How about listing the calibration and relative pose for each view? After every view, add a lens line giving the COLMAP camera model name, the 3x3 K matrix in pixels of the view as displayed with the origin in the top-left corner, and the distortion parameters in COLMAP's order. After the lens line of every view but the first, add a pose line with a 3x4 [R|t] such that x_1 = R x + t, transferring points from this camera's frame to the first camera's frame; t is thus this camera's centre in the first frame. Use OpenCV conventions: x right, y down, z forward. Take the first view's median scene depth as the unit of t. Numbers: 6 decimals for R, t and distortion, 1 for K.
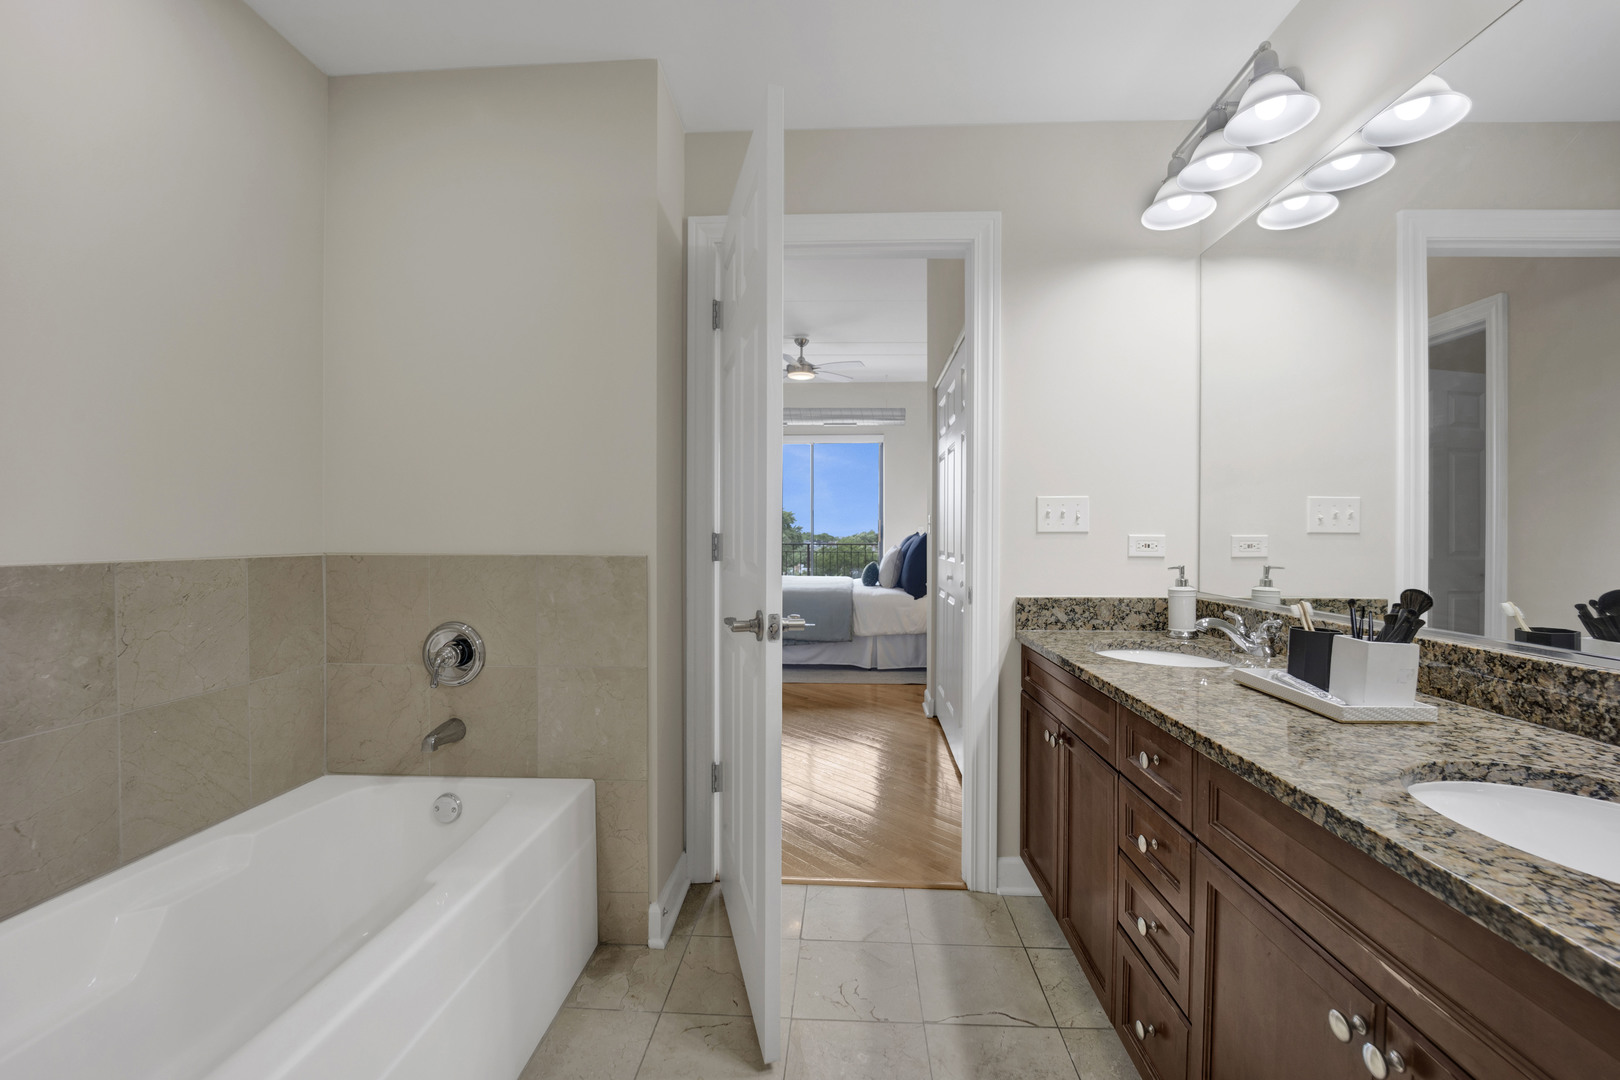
lens RADIAL K [[677.2, 0, 810.0], [0, 677.2, 540.0], [0, 0, 1]] dist [-0.003212, -0.000443]
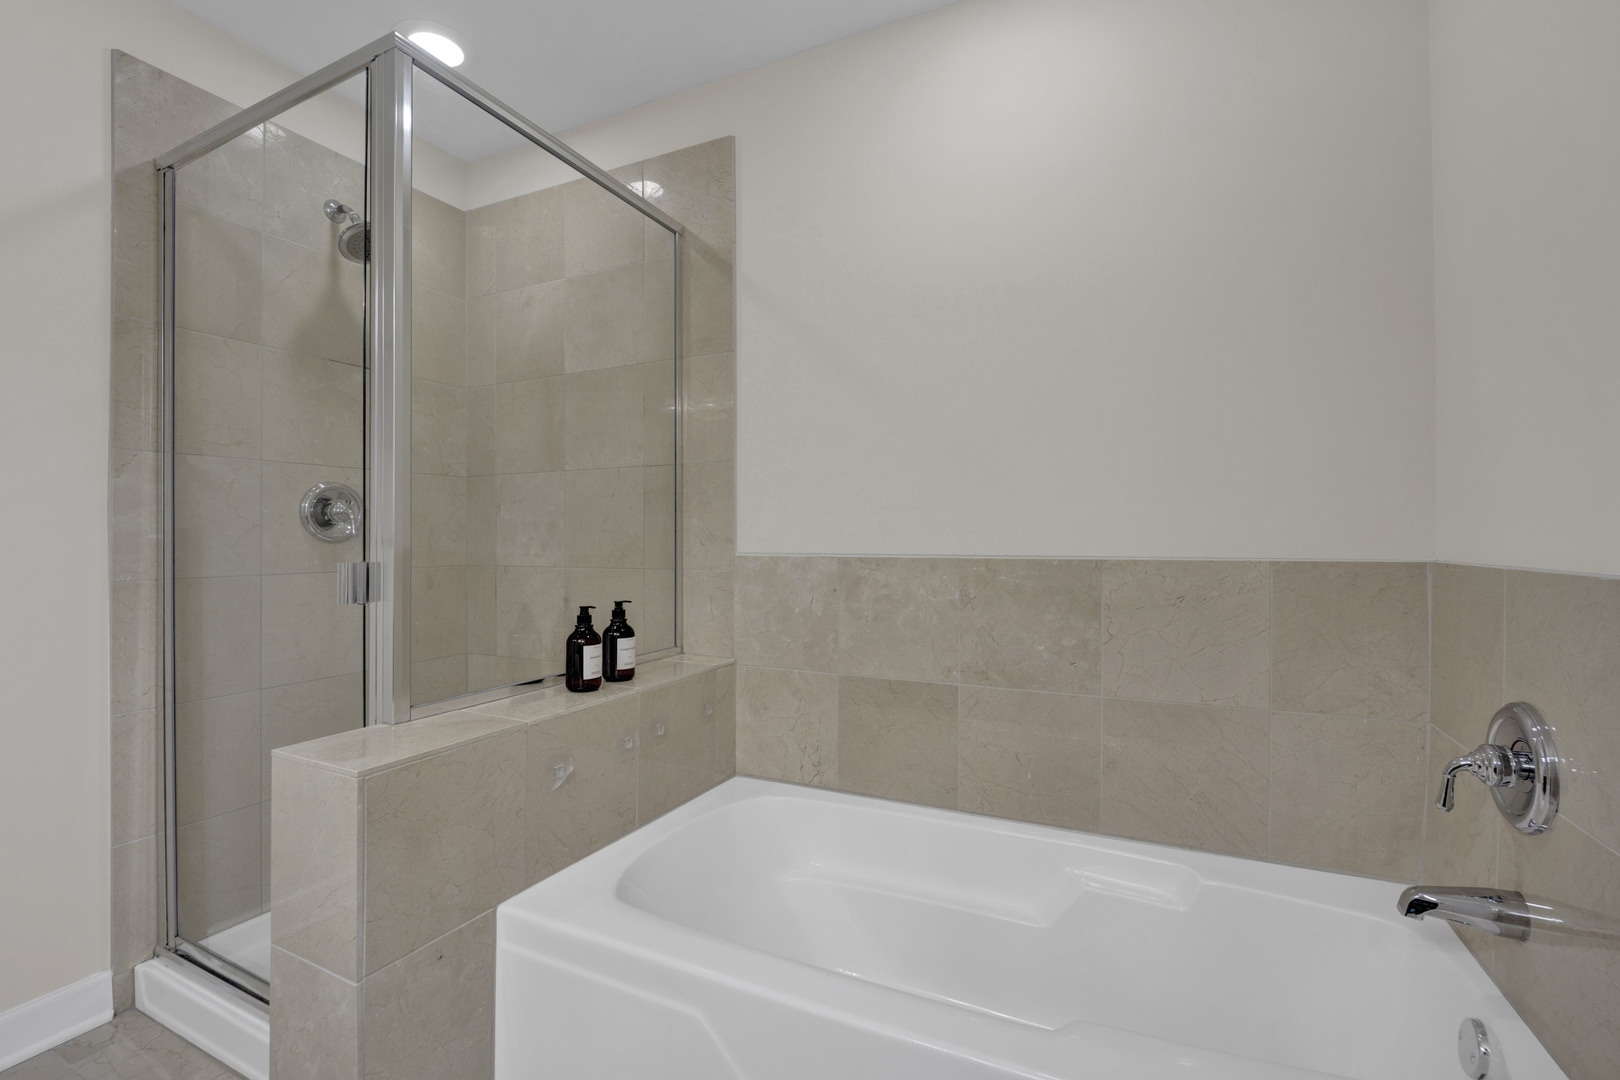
lens RADIAL K [[677.2, 0, 810.0], [0, 677.2, 540.0], [0, 0, 1]] dist [-0.003212, -0.000443]
pose [[-0.353336, 0.005728, -0.935479, 0.183996], [0.001188, 0.999983, 0.005674, -0.006014], [0.935496, 0.000894, -0.353337, 0.941603]]
